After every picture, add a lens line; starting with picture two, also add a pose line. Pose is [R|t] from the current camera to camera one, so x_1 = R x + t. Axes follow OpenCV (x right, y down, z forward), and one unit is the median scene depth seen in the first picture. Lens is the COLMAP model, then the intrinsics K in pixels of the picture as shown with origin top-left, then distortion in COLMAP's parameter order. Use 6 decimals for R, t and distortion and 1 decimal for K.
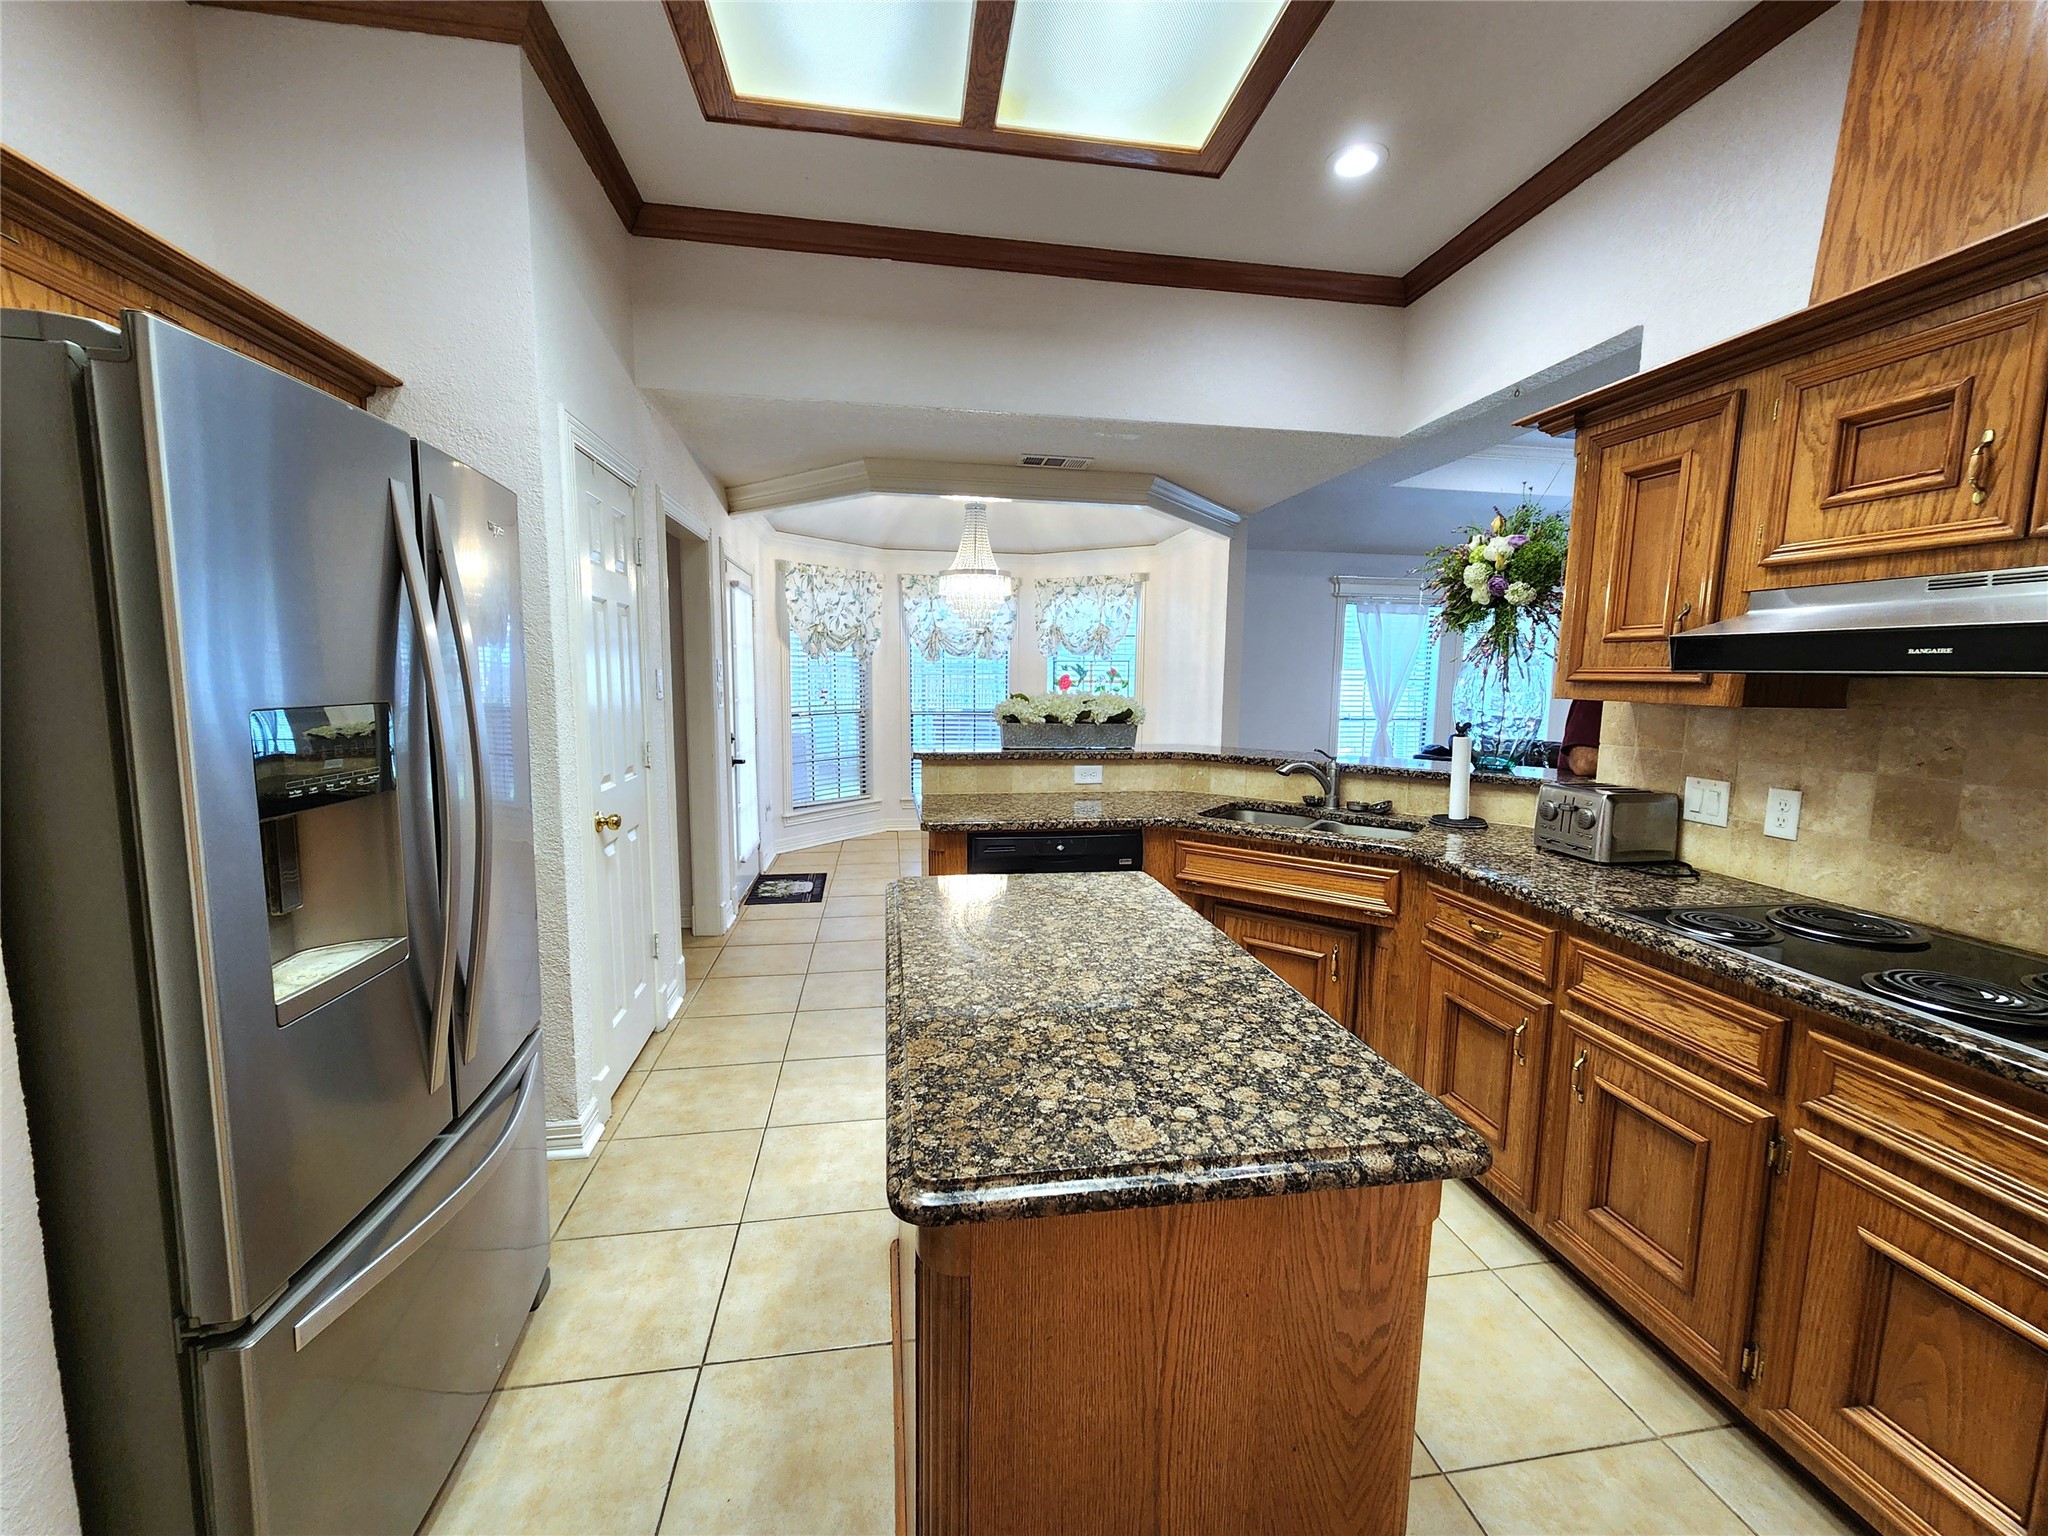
lens RADIAL K [[834.1, 0, 1027.0], [0, 834.1, 773.5], [0, 0, 1]] dist [0.002564, -0.002039]
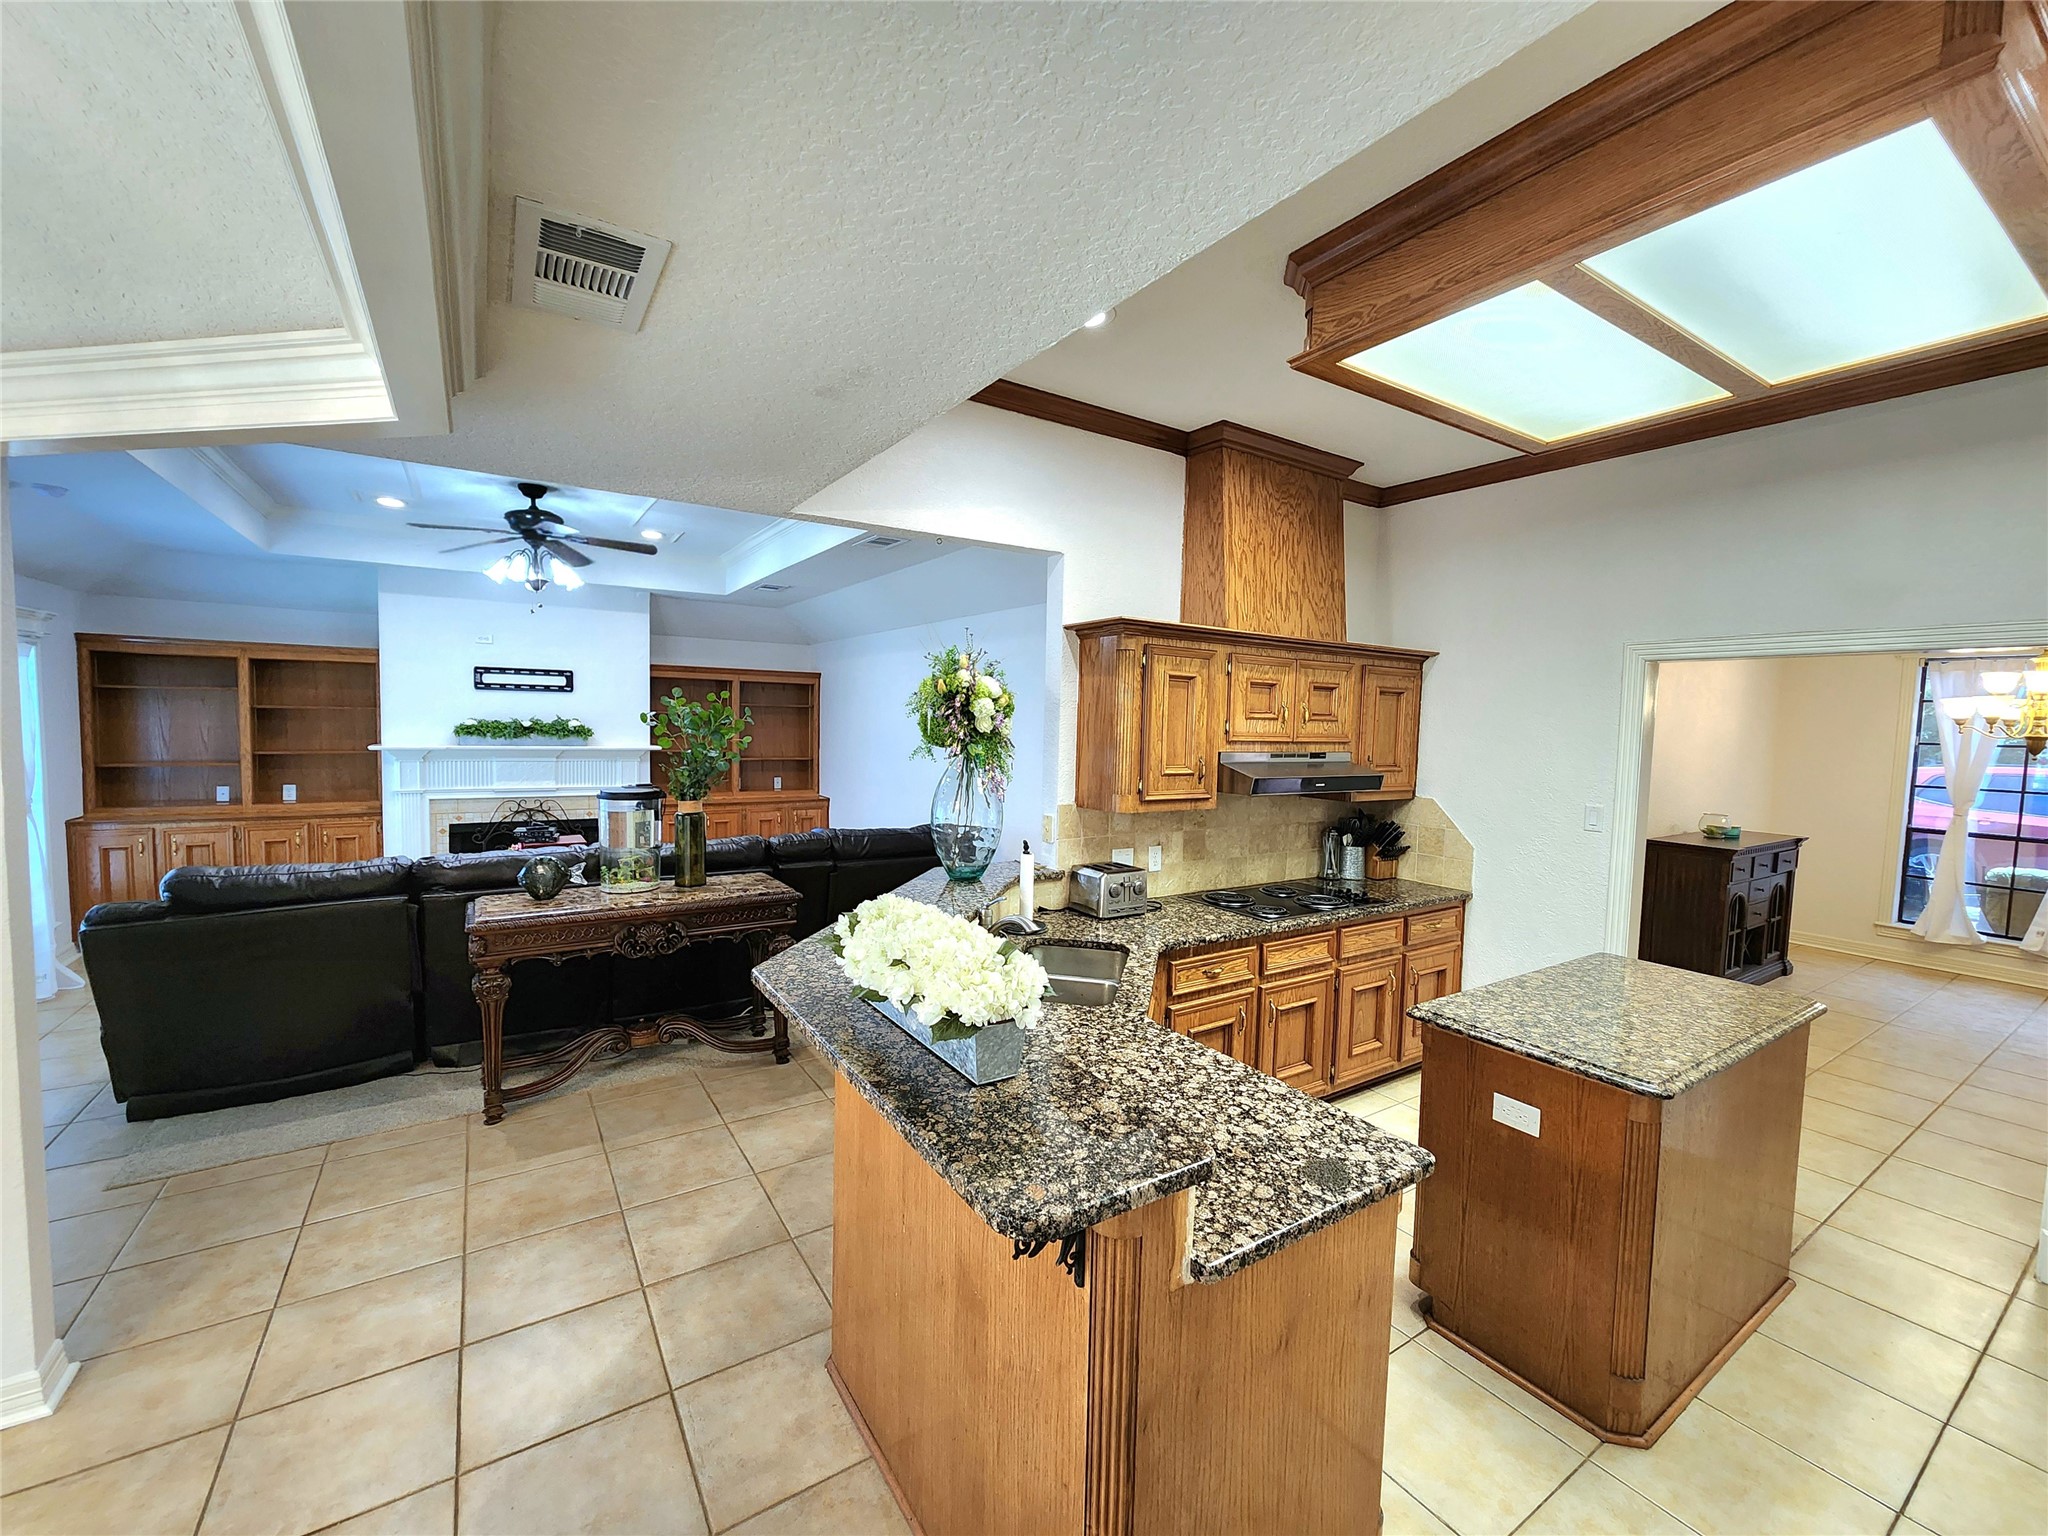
lens RADIAL K [[834.1, 0, 1032.3], [0, 834.1, 765.0], [0, 0, 1]] dist [0.002564, -0.002039]
pose [[-0.408952, -0.076740, 0.909323, -0.208468], [0.079747, 0.989640, 0.119383, -0.122466], [-0.909065, 0.121338, -0.398596, 0.586687]]
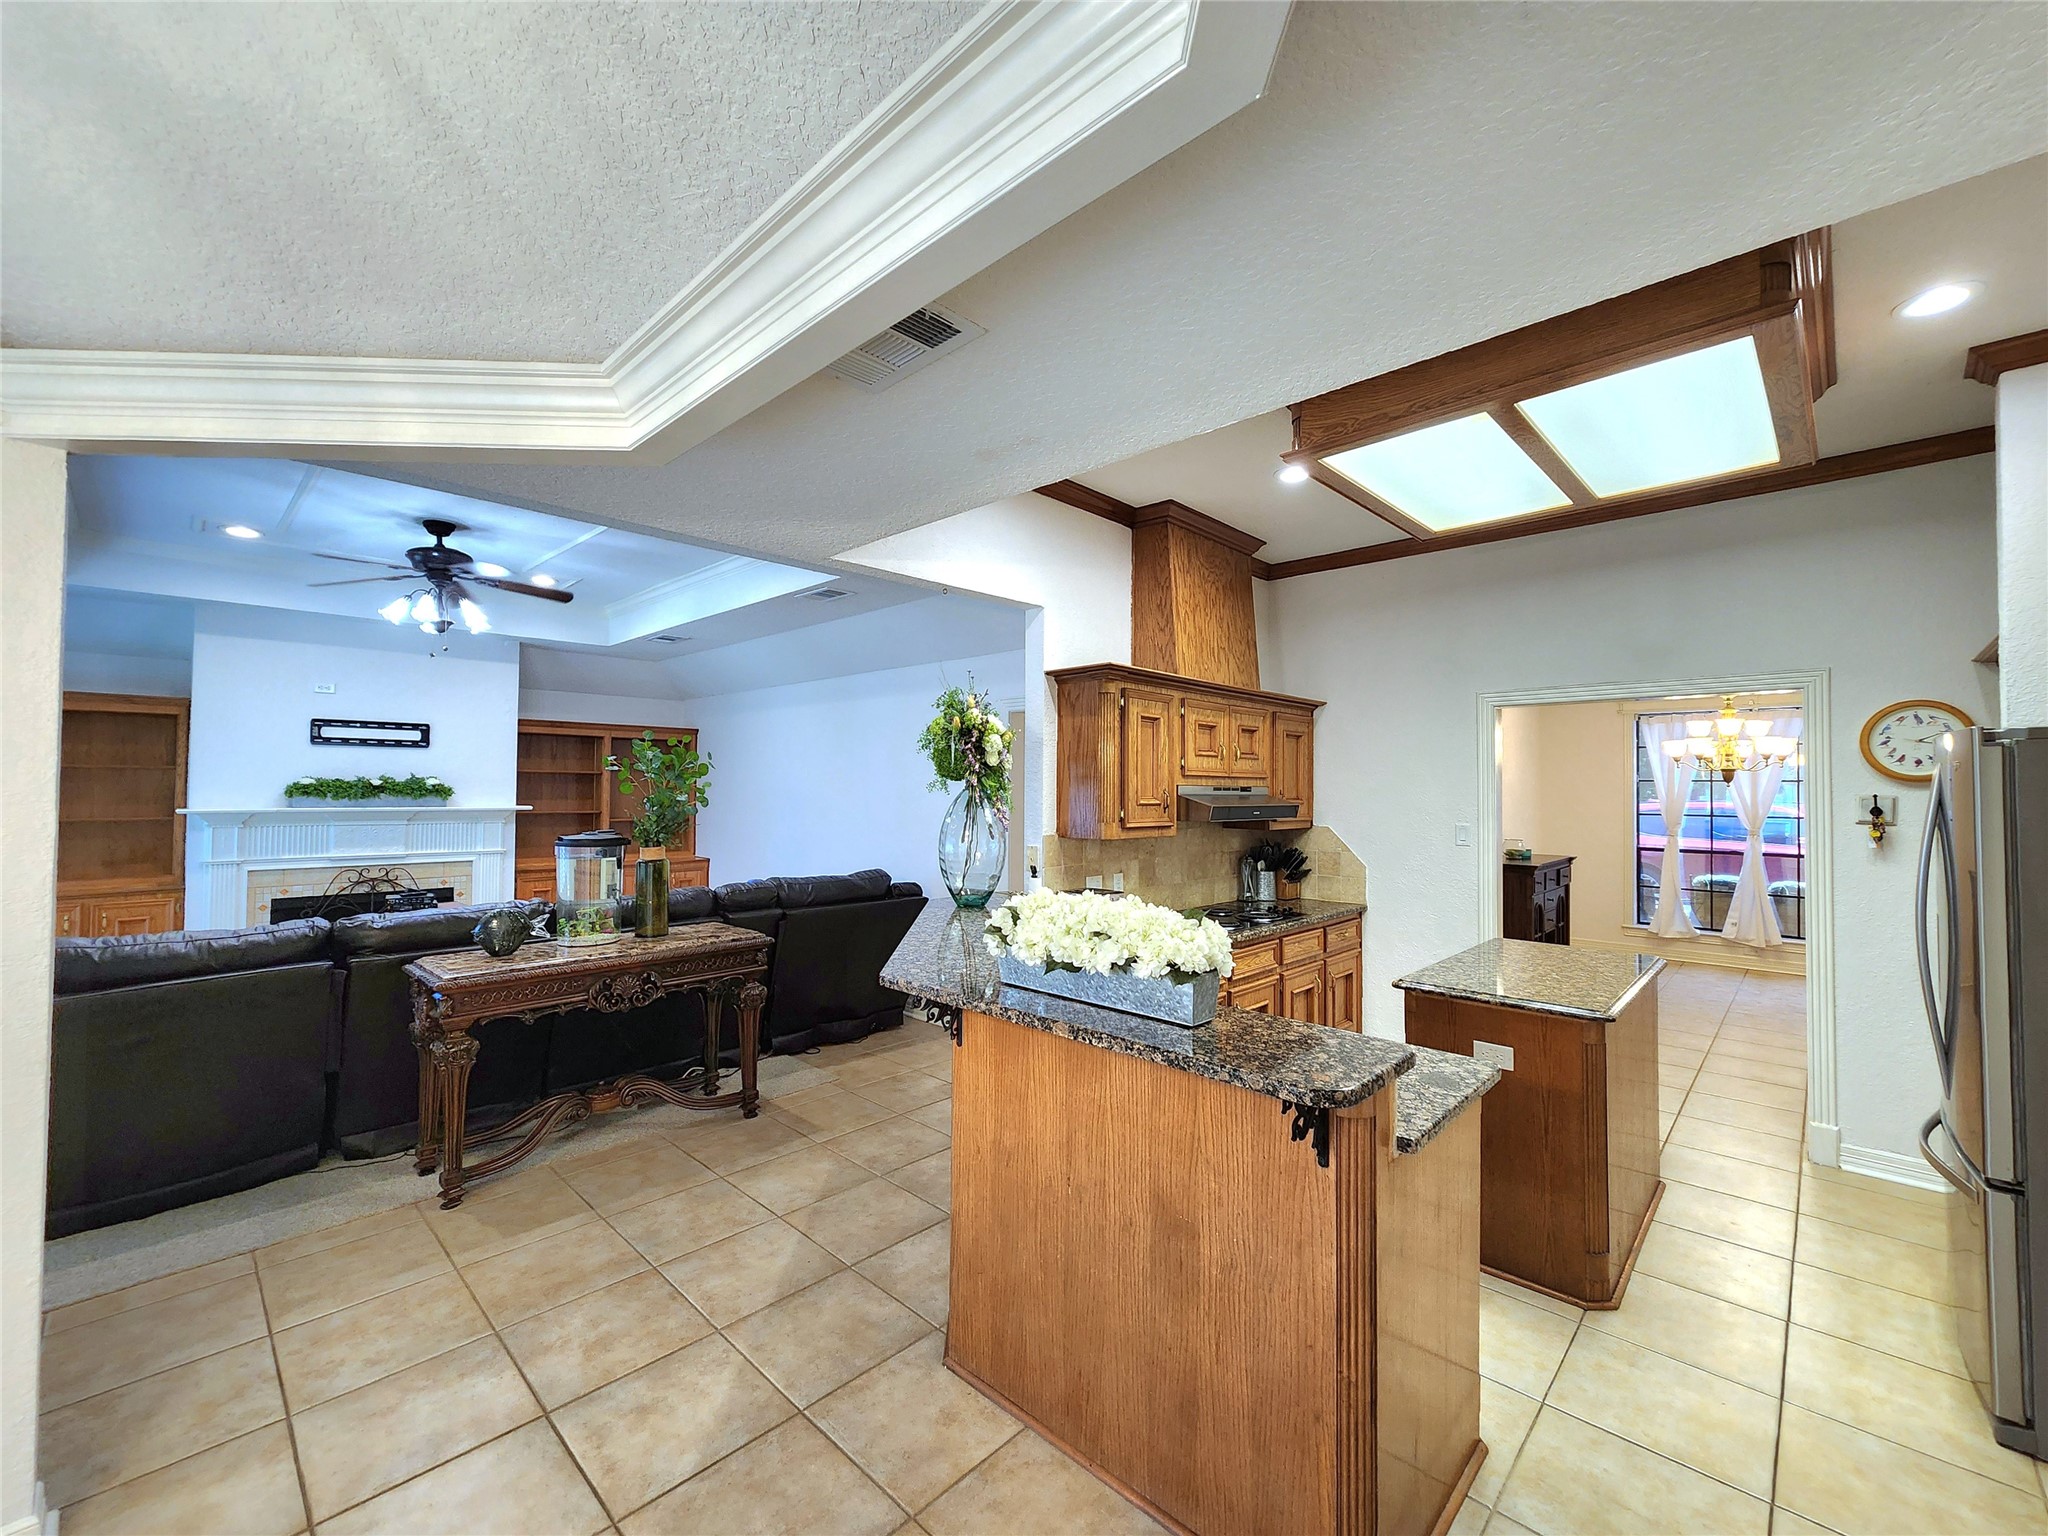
lens RADIAL K [[834.1, 0, 1034.0], [0, 834.1, 761.0], [0, 0, 1]] dist [0.002564, -0.002039]
pose [[-0.604144, 0.005479, 0.796856, -0.188854], [0.079638, 0.995385, 0.053534, -0.115047], [-0.792886, 0.095802, -0.601792, 0.706524]]
